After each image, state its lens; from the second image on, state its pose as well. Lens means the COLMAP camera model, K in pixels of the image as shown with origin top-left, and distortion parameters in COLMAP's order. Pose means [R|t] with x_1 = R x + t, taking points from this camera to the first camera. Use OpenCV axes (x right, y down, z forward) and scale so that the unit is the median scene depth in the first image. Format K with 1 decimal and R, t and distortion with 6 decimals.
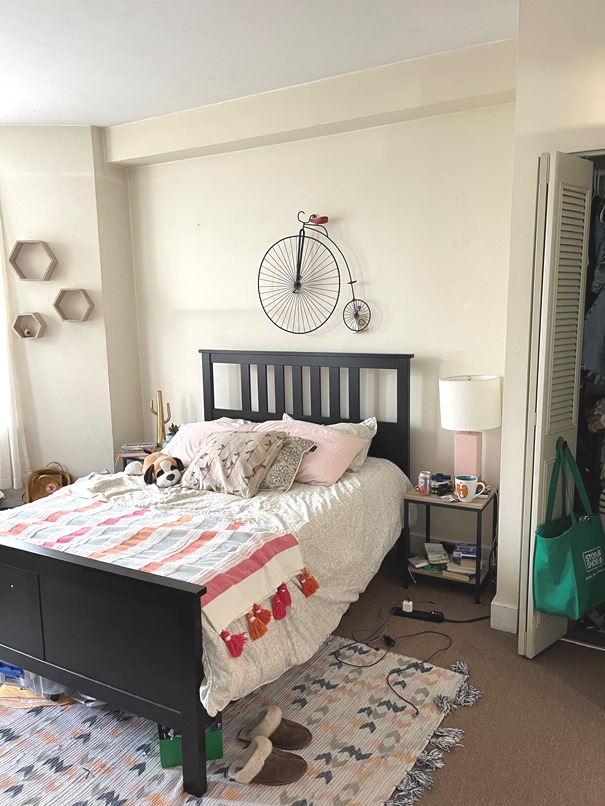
lens RADIAL K [[609.1, 0, 296.3], [0, 609.1, 408.1], [0, 0, 1]] dist [0.065891, -0.089618]
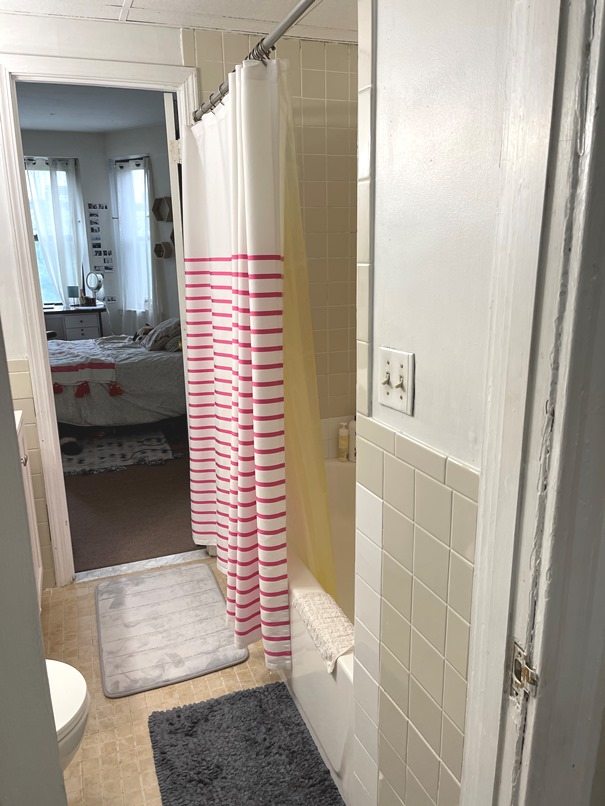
lens RADIAL K [[609.1, 0, 305.5], [0, 609.1, 400.8], [0, 0, 1]] dist [0.065891, -0.089618]
pose [[0.779402, 0.162069, -0.605199, 1.617056], [-0.098753, 0.985667, 0.136778, -0.000015], [0.618692, -0.046840, 0.784236, -0.121680]]
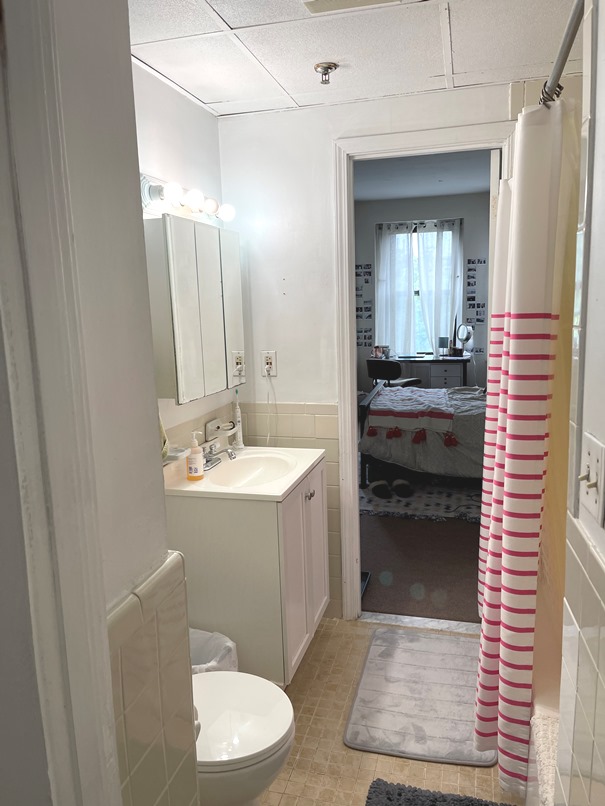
lens RADIAL K [[609.1, 0, 307.3], [0, 609.1, 400.7], [0, 0, 1]] dist [0.065891, -0.089618]
pose [[0.267114, 0.162135, -0.949928, 1.679652], [-0.130409, 0.982759, 0.131068, -0.029078], [0.954800, 0.088869, 0.283652, 0.021030]]
